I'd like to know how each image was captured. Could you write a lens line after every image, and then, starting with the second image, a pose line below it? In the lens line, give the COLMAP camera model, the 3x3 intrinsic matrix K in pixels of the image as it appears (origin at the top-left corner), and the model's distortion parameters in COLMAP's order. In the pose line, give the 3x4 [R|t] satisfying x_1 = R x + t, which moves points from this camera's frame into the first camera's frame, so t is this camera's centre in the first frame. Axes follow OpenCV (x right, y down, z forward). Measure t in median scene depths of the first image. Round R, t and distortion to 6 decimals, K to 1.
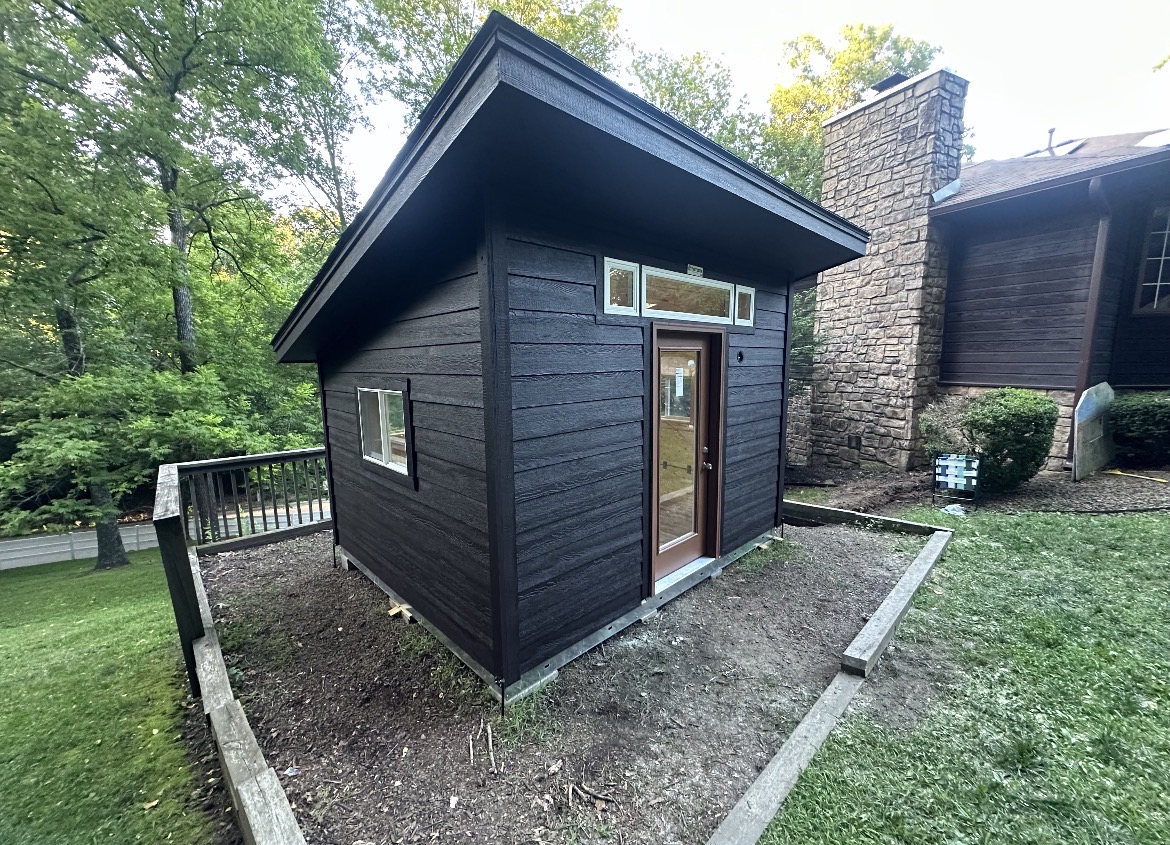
lens RADIAL K [[464.2, 0, 585.6], [0, 464.2, 424.4], [0, 0, 1]] dist [-0.001465, -0.000113]
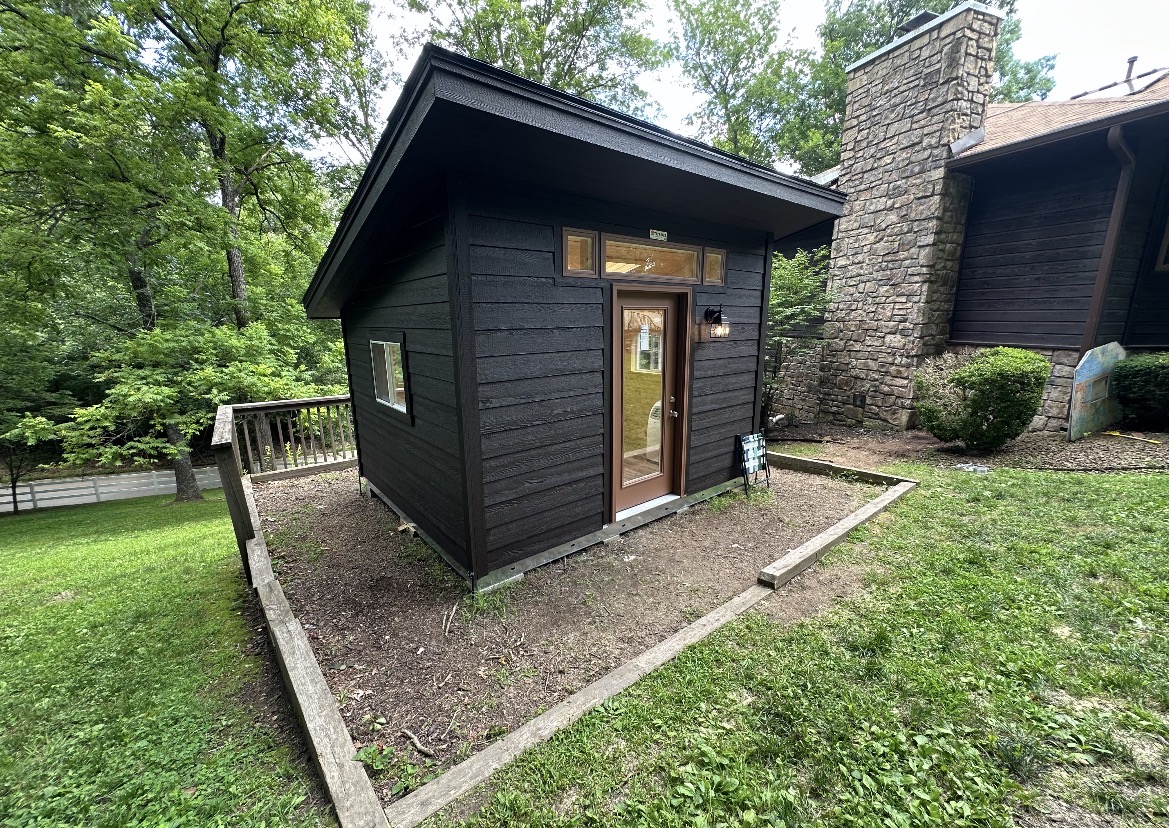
lens RADIAL K [[466.1, 0, 587.1], [0, 466.1, 421.4], [0, 0, 1]] dist [-0.002187, 0.000812]
pose [[0.996384, 0.021518, -0.082194, 0.095988], [-0.014778, 0.996544, 0.081745, 0.012431], [0.083669, -0.080235, 0.993258, -0.085740]]
